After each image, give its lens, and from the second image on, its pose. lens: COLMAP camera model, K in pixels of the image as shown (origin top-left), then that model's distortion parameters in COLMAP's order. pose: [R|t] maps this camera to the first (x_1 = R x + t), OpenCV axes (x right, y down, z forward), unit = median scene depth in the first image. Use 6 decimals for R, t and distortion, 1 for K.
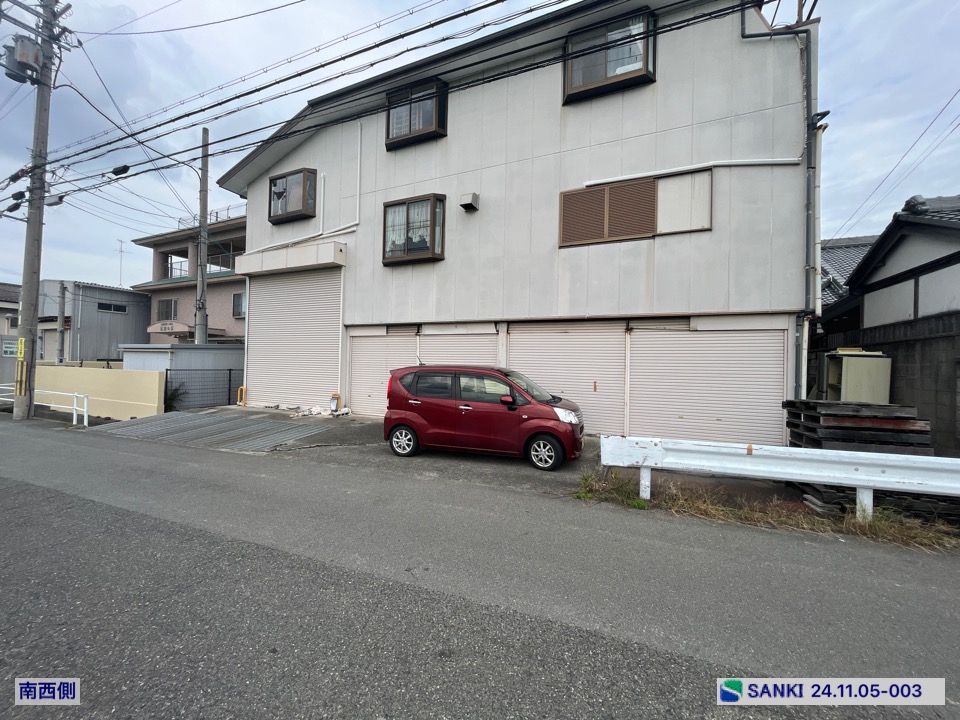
lens RADIAL K [[388.4, 0, 476.0], [0, 388.4, 362.4], [0, 0, 1]] dist [-0.003198, 0.000318]
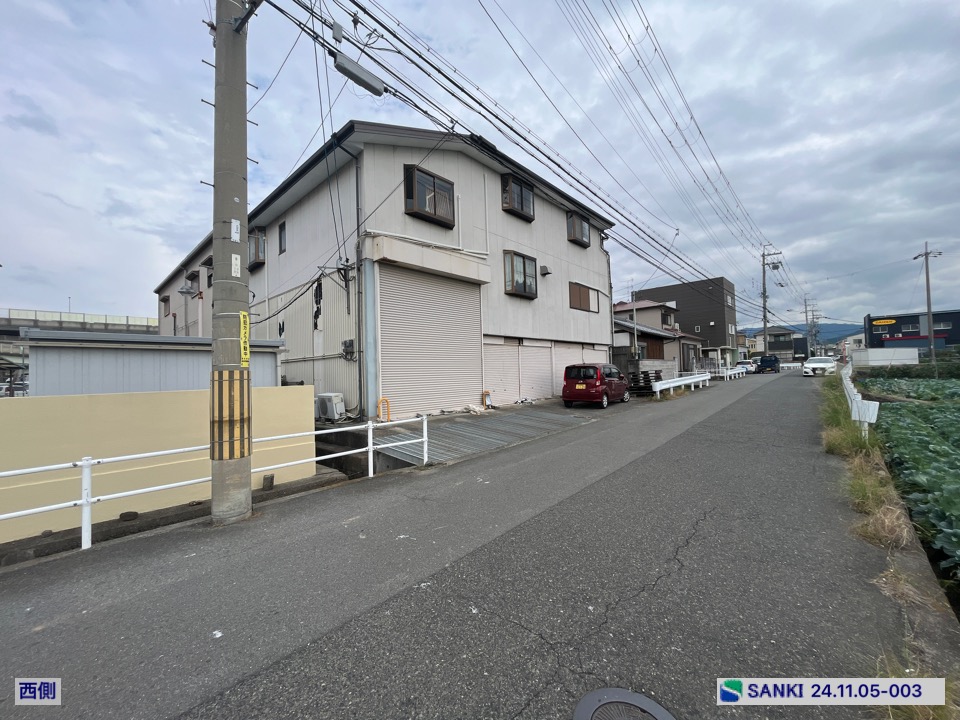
lens RADIAL K [[388.4, 0, 475.9], [0, 388.4, 363.4], [0, 0, 1]] dist [-0.003198, 0.000318]
pose [[0.309255, -0.006033, 0.950960, -2.124488], [0.026697, 0.999641, -0.002340, -0.004006], [-0.950604, 0.026111, 0.309305, 0.926061]]
